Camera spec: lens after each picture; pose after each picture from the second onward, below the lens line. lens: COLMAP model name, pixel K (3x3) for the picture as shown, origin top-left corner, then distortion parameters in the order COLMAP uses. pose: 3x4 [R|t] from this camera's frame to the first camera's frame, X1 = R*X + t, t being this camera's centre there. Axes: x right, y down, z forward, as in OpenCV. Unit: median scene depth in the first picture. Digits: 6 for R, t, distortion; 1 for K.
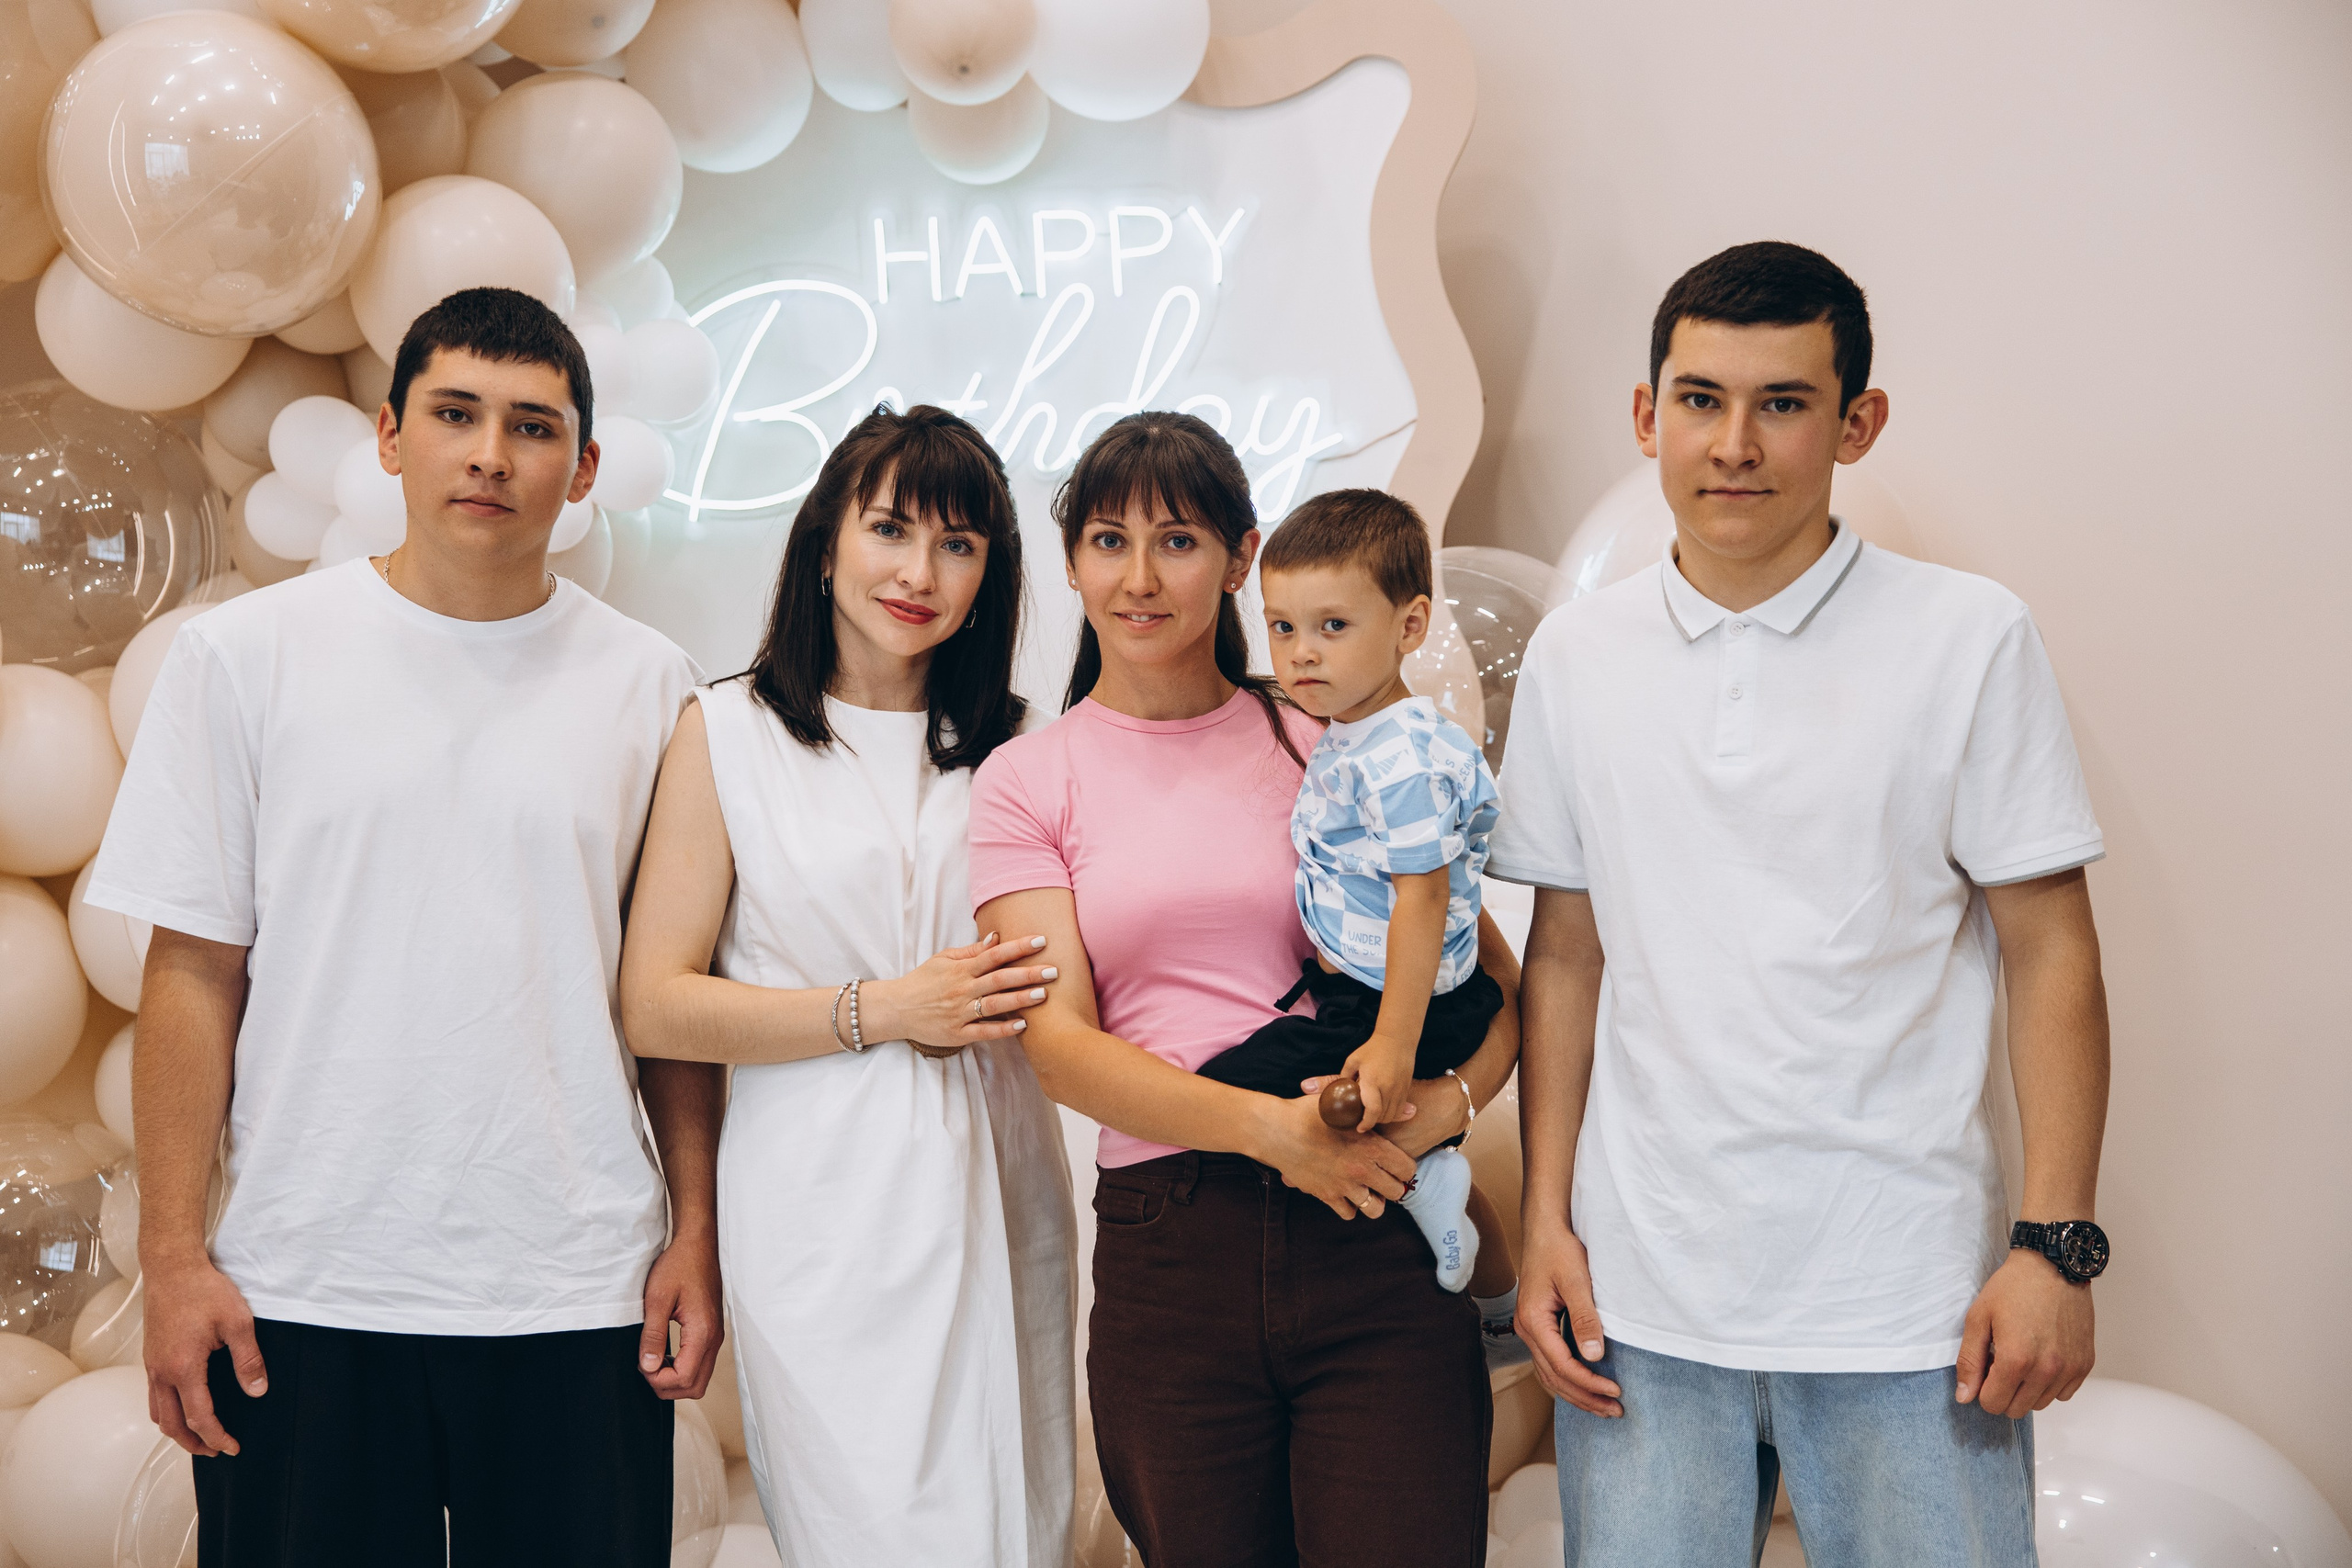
lens RADIAL K [[3295.4, 0, 1176.0], [0, 3295.4, 784.0], [0, 0, 1]] dist [0.394076, -1.016667]
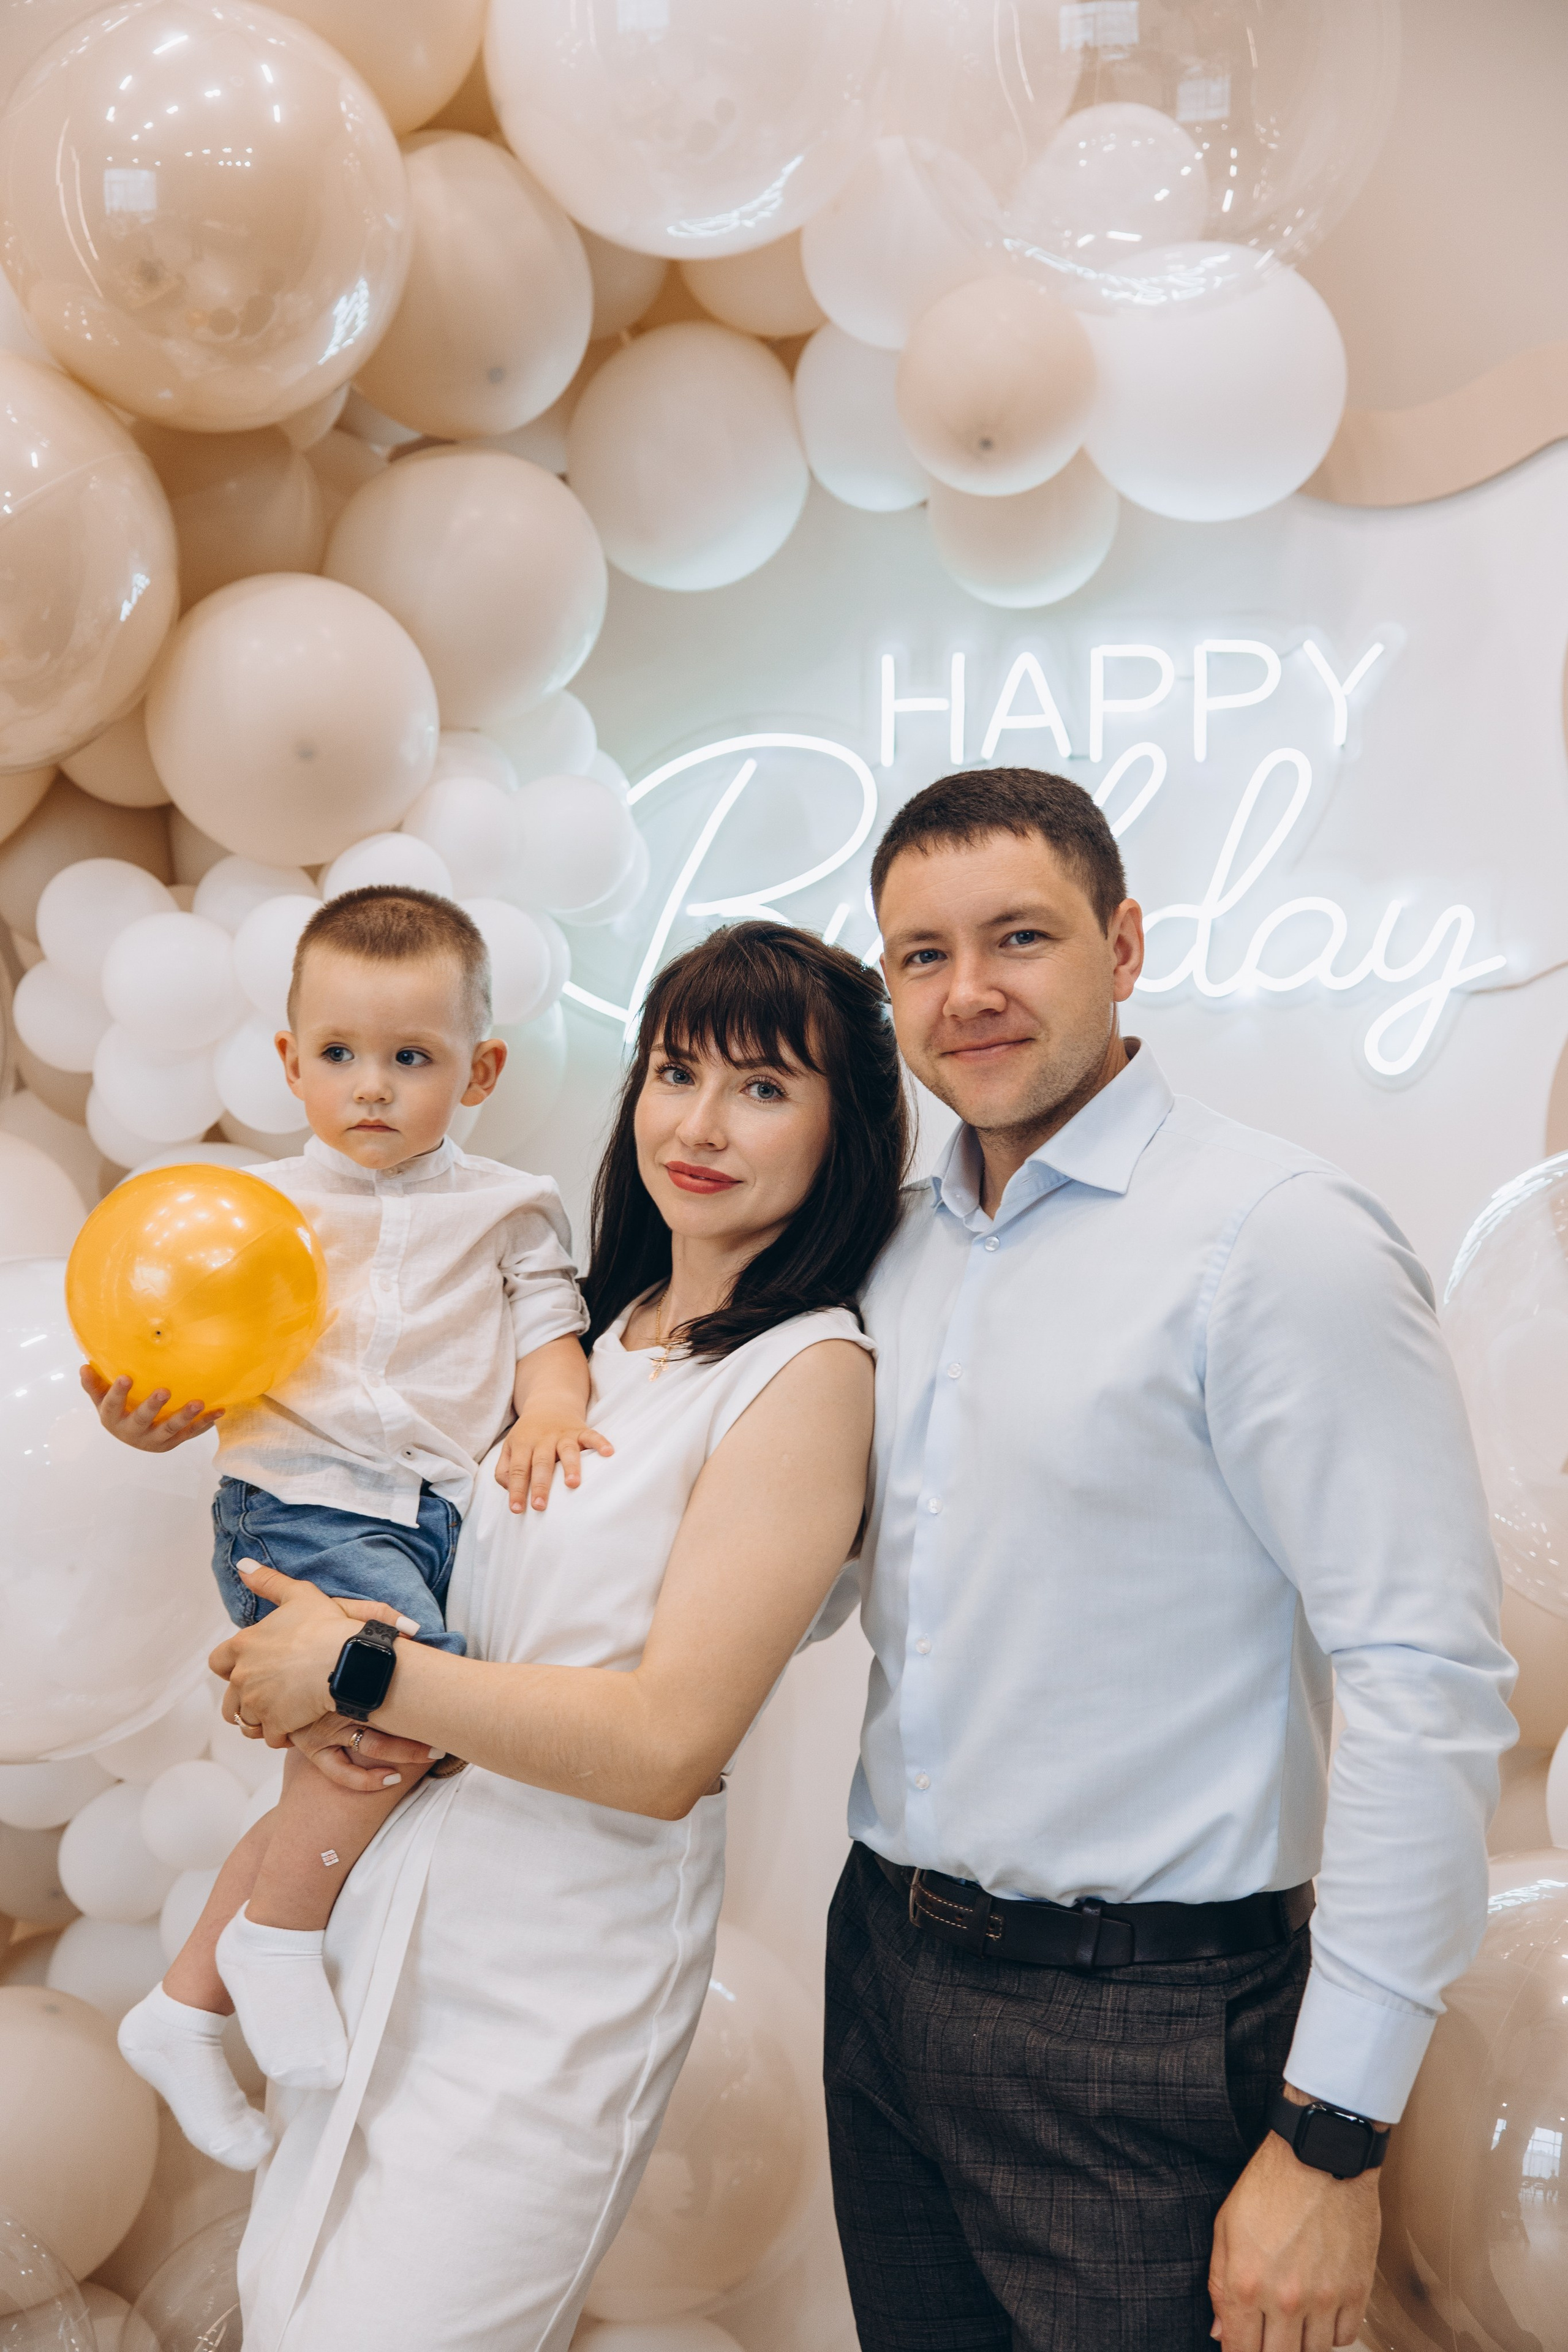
lens RADIAL K [[3453.5, 0, 784.0], [0, 3453.5, 1176.0], [0, 0, 1]] dist [0.457078, -1.348278]
pose [[0.979123, 0.051159, -0.196725, 0.049312], [-0.060366, 0.997330, -0.041087, -0.018042], [0.194098, 0.052104, 0.979597, 0.230109]]
